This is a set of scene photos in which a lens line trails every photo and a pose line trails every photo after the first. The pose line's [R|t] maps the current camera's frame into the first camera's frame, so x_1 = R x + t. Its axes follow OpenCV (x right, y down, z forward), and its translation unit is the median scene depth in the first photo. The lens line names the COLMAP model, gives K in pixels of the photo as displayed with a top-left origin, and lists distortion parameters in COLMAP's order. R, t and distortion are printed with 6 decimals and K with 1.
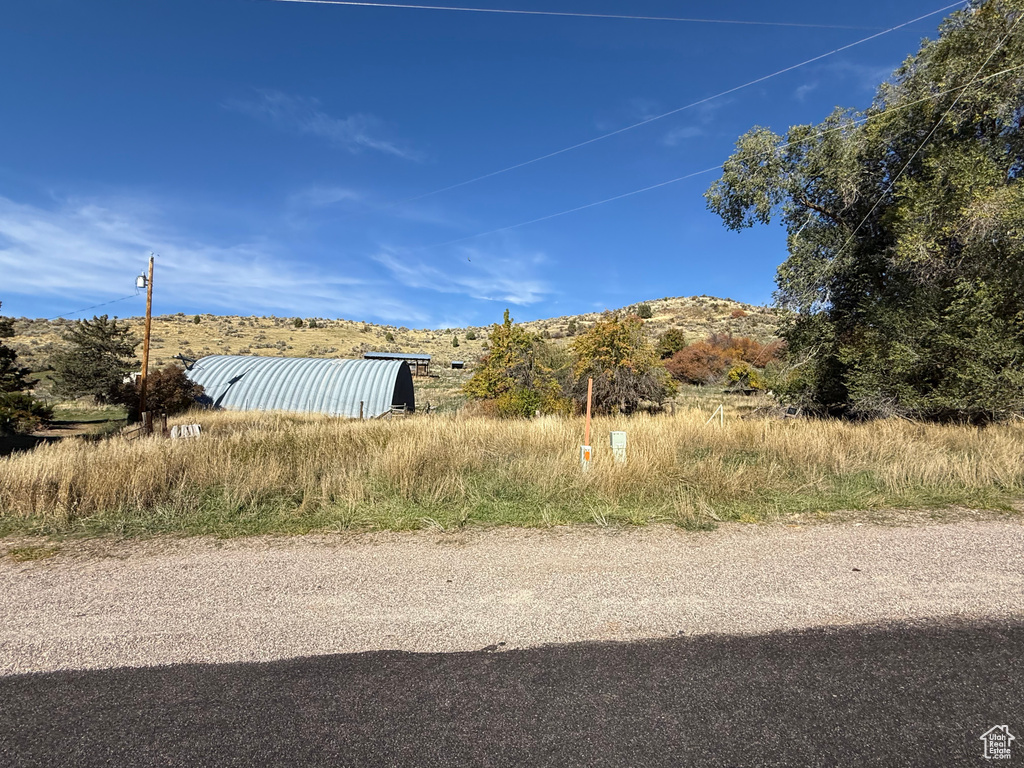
lens RADIAL K [[477.9, 0, 515.1], [0, 477.9, 378.9], [0, 0, 1]] dist [-0.000233, -0.000318]
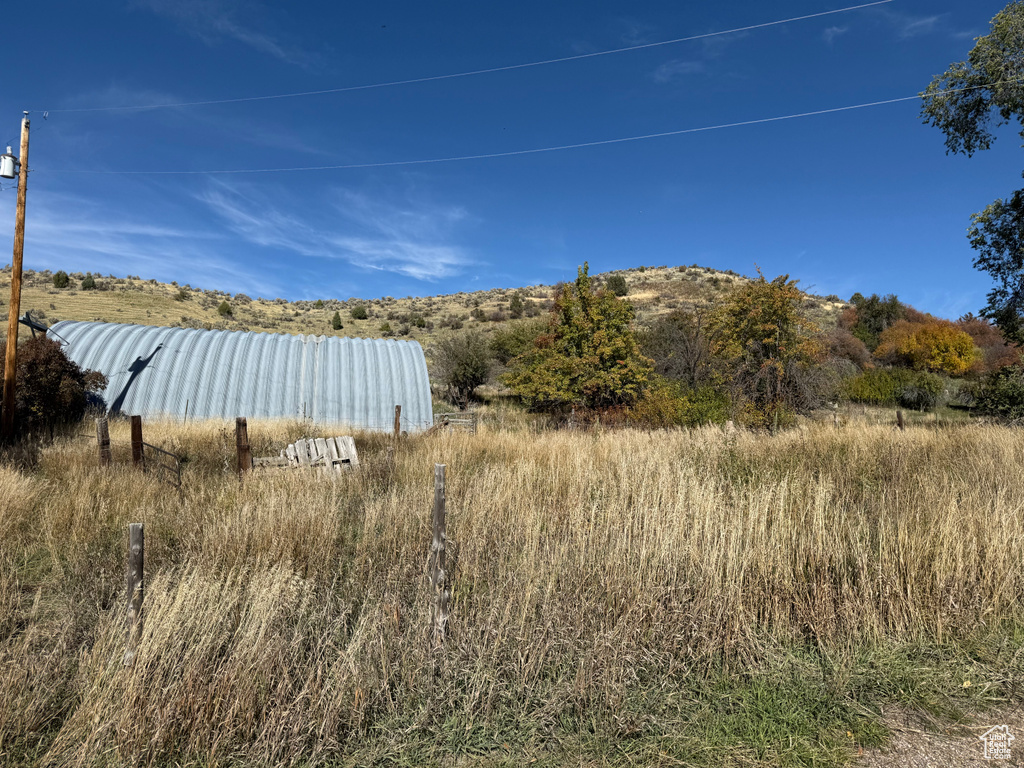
lens RADIAL K [[710.5, 0, 518.9], [0, 710.5, 389.2], [0, 0, 1]] dist [0.146463, -0.257217]
pose [[0.983145, 0.012479, 0.182399, -0.072710], [-0.013753, 0.999889, 0.005721, 0.004415], [-0.182307, -0.008134, 0.983208, 0.025945]]
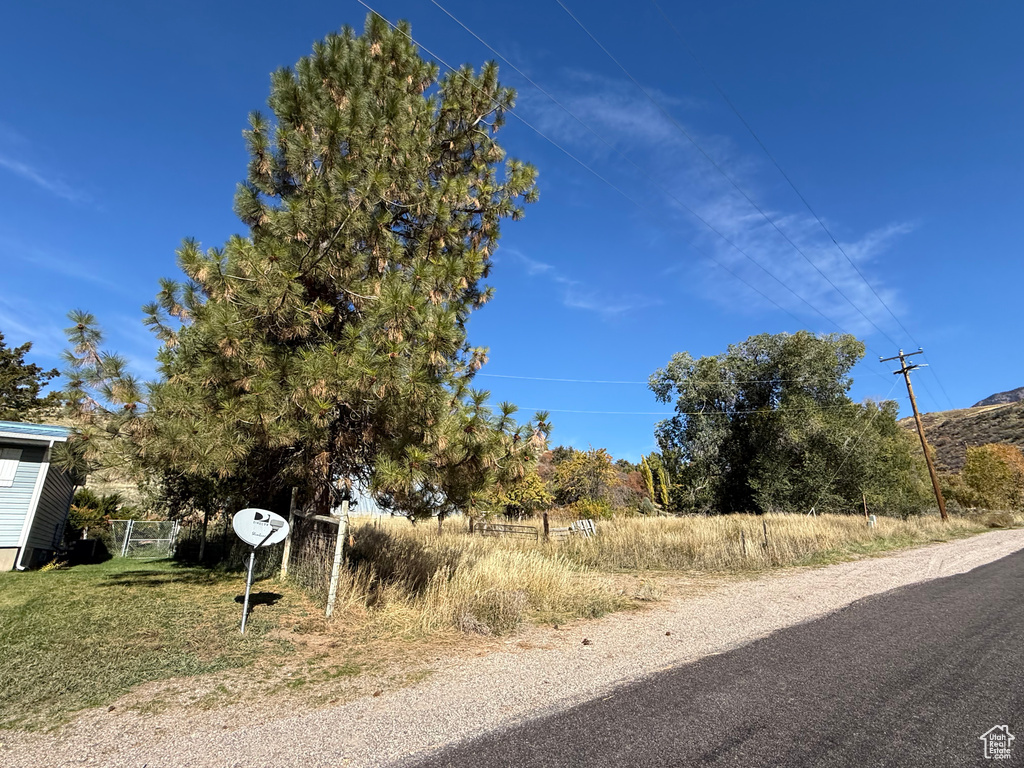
lens RADIAL K [[477.9, 0, 515.1], [0, 477.9, 378.9], [0, 0, 1]] dist [-0.000233, -0.000318]
pose [[0.818695, 0.159491, 0.551635, -0.195647], [-0.027177, 0.970340, -0.240213, 0.004301], [-0.573585, 0.181669, 0.798747, -0.008697]]
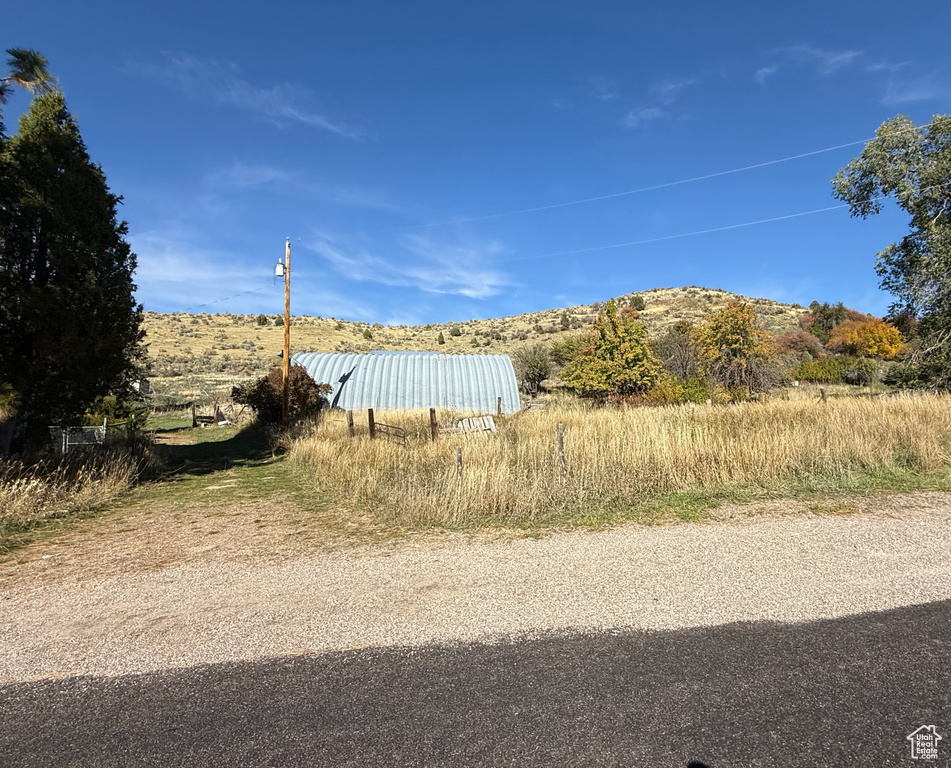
lens RADIAL K [[519.3, 0, 524.6], [0, 519.3, 381.5], [0, 0, 1]] dist [-0.000280, -0.001501]
pose [[0.994708, -0.025496, 0.099533, -0.080843], [0.024979, 0.999667, 0.006444, 0.002431], [-0.099665, -0.003923, 0.995013, -0.003848]]
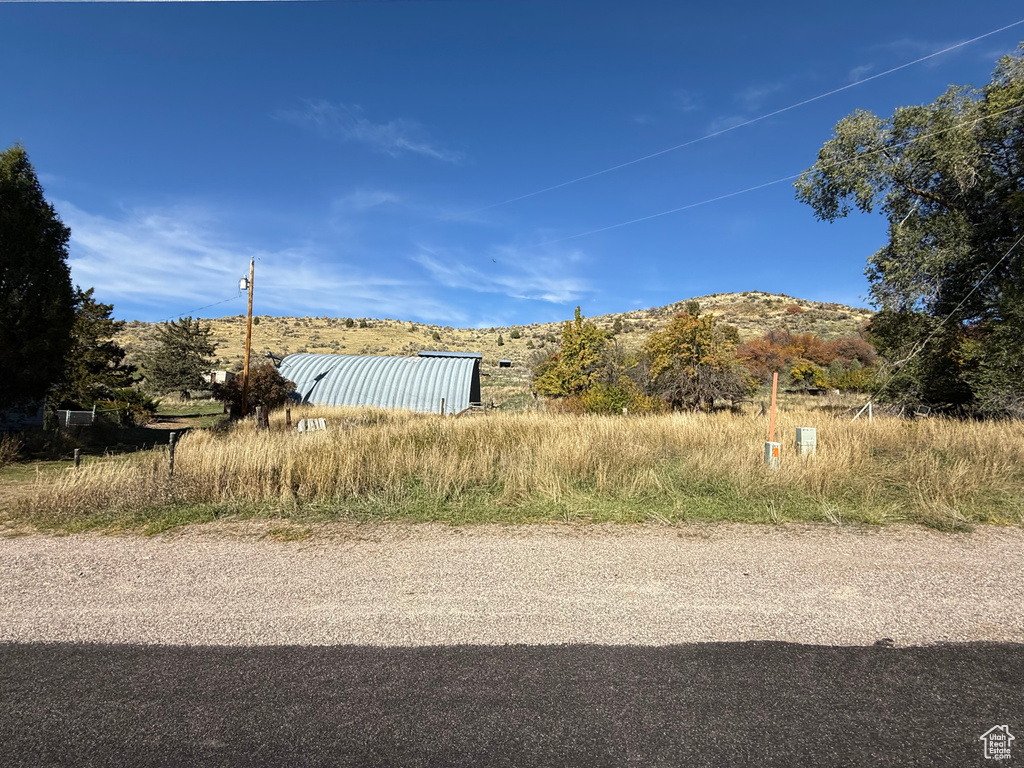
lens RADIAL K [[477.7, 0, 511.3], [0, 477.7, 380.7], [0, 0, 1]] dist [-0.000476, -0.000284]
pose [[0.996346, 0.002081, -0.085380, -0.019169], [-0.001553, 0.999979, 0.006247, 0.000666], [0.085391, -0.006092, 0.996329, -0.000740]]
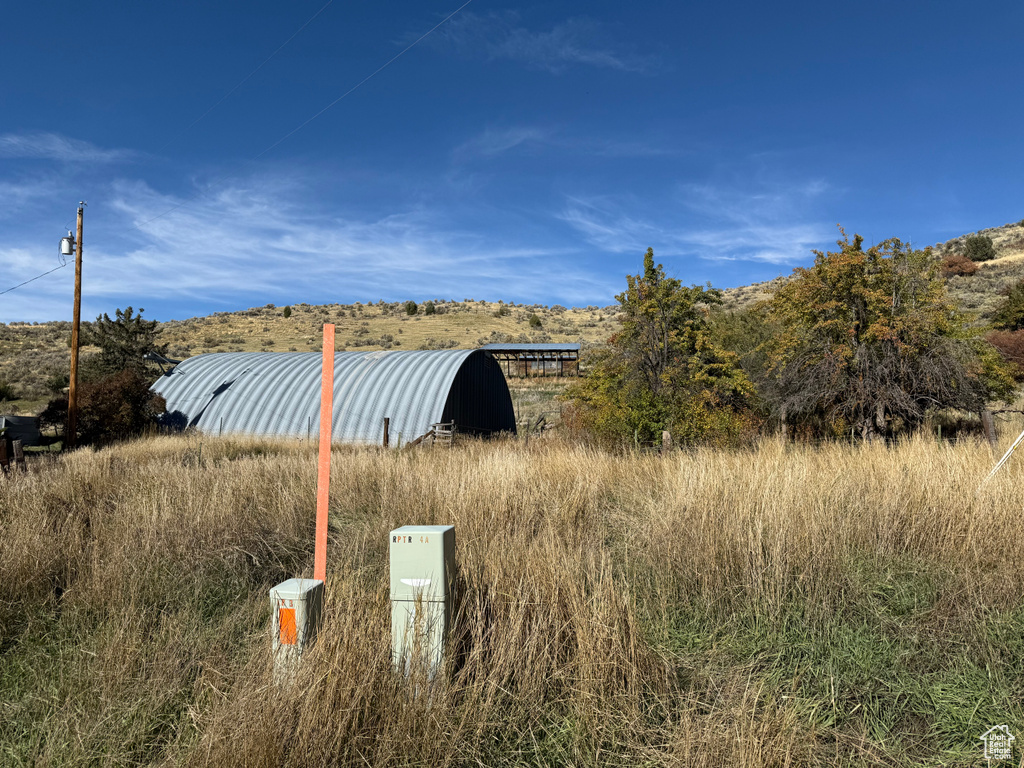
lens RADIAL K [[714.4, 0, 510.2], [0, 714.4, 391.6], [0, 0, 1]] dist [0.148153, -0.246312]
pose [[0.949369, -0.026193, -0.313068, 0.020160], [0.030463, 0.999498, 0.008755, 0.001916], [0.312681, -0.017849, 0.949690, 0.035115]]
